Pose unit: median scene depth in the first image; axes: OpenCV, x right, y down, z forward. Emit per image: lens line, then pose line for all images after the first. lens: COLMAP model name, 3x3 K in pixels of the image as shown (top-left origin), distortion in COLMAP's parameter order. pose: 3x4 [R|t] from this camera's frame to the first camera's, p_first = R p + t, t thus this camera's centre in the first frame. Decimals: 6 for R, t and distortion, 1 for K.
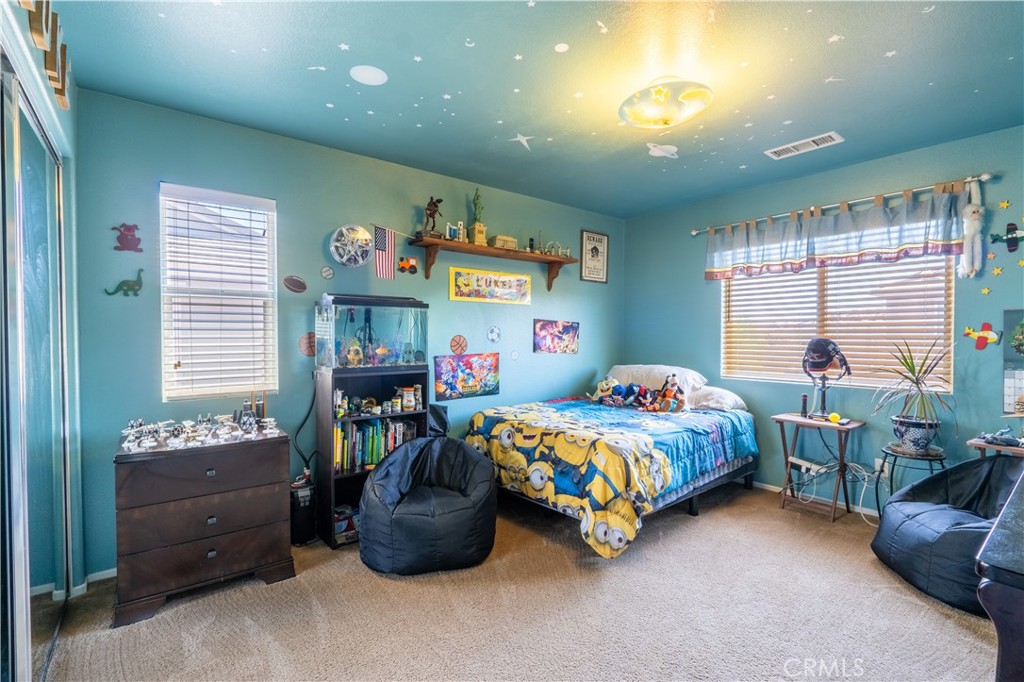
lens RADIAL K [[466.6, 0, 512.6], [0, 466.6, 341.0], [0, 0, 1]] dist [-0.002522, -0.000218]
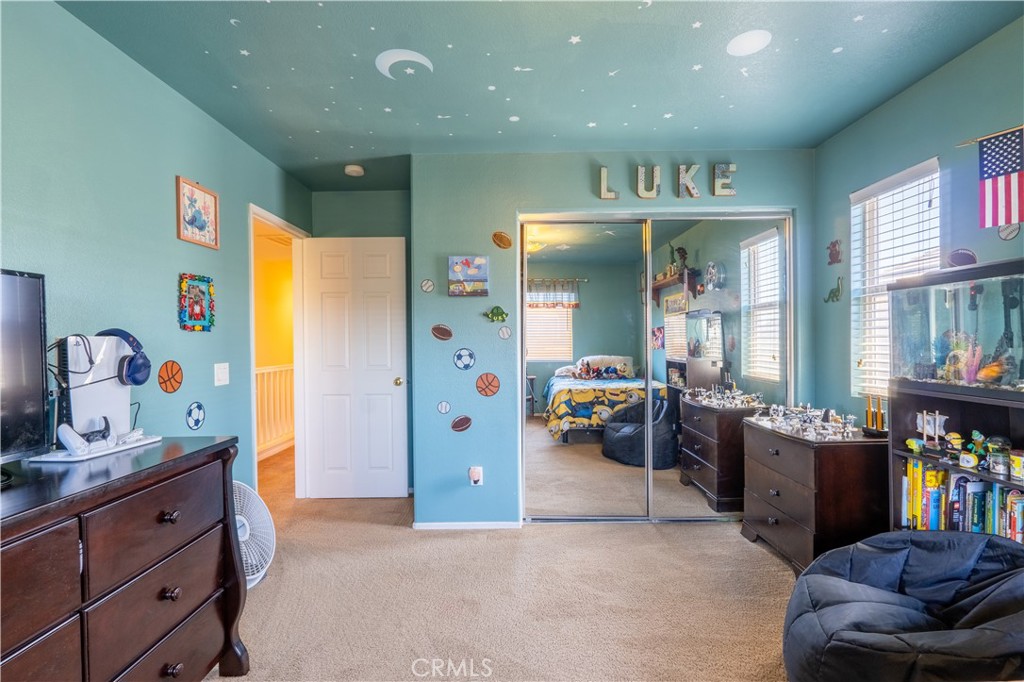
lens RADIAL K [[466.6, 0, 511.8], [0, 466.6, 339.8], [0, 0, 1]] dist [-0.002522, -0.000218]
pose [[-0.627326, 0.010438, -0.778687, 0.603907], [-0.004521, 0.999845, 0.017044, -0.014798], [0.778743, 0.014213, -0.627182, 1.070750]]
